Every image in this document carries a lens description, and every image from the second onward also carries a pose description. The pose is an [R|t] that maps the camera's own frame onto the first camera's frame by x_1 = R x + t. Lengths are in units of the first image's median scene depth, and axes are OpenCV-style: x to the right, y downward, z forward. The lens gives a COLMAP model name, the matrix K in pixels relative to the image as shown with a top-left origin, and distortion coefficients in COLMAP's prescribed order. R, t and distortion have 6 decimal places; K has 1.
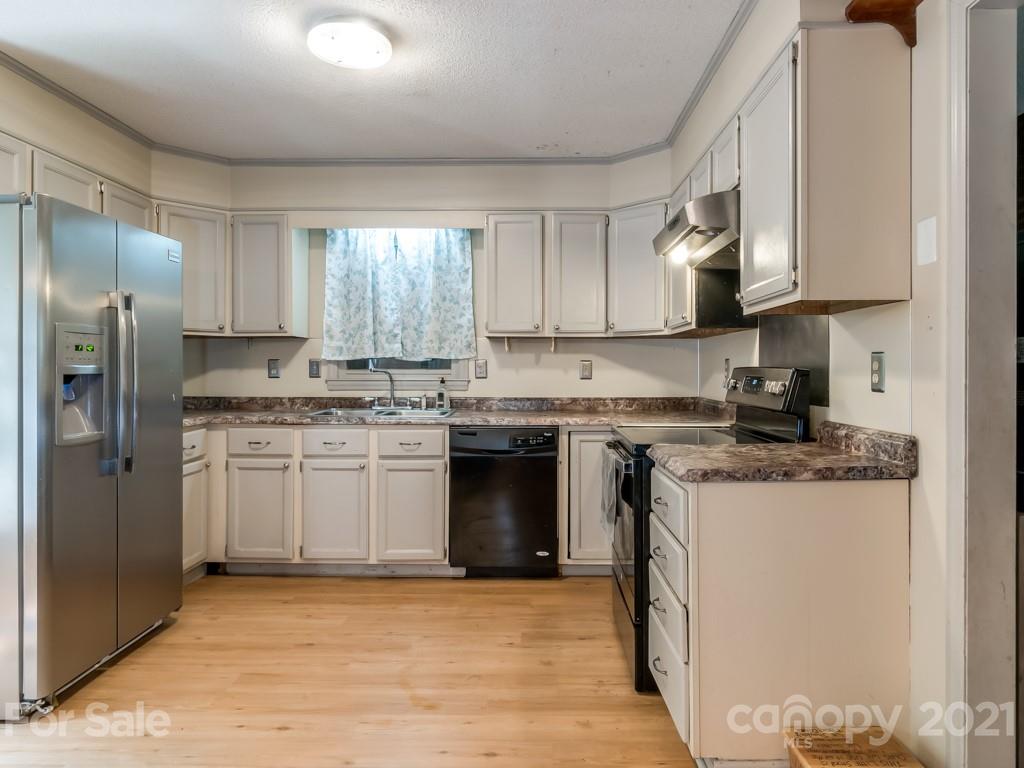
lens RADIAL K [[674.7, 0, 513.5], [0, 674.7, 377.6], [0, 0, 1]] dist [-0.003389, -0.002952]
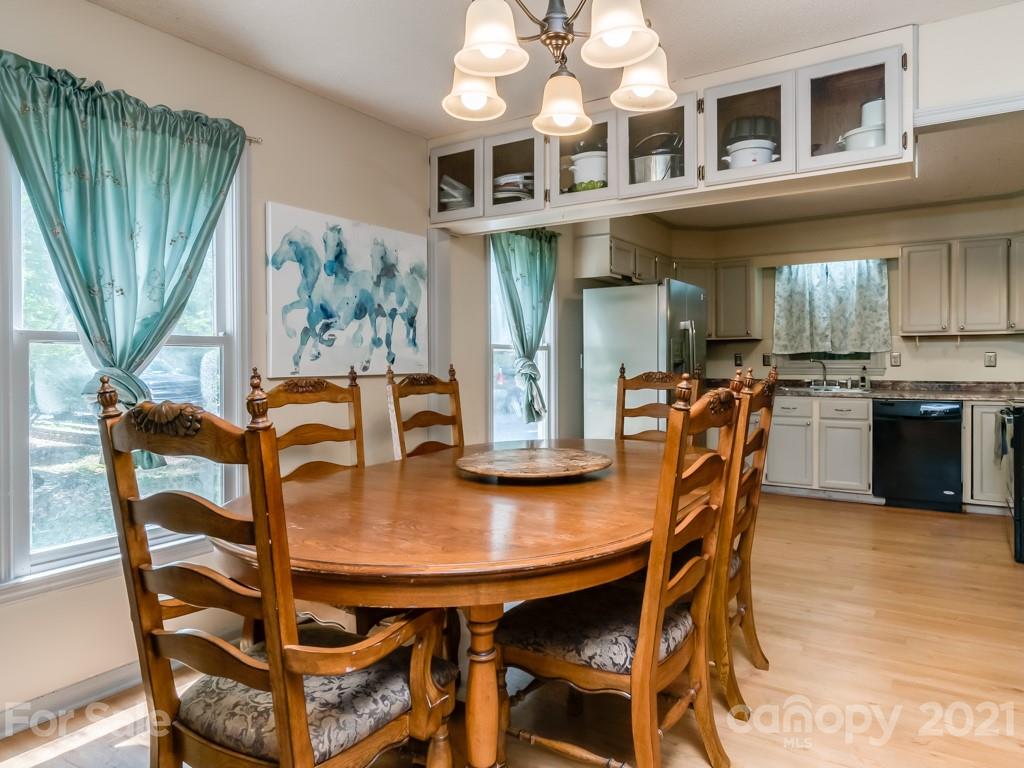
lens RADIAL K [[674.7, 0, 514.8], [0, 674.7, 368.3], [0, 0, 1]] dist [-0.003389, -0.002952]
pose [[0.857019, 0.000044, -0.515284, -0.006746], [-0.001828, 0.999994, -0.002955, 0.010501], [0.515281, 0.003474, 0.857014, -0.553831]]
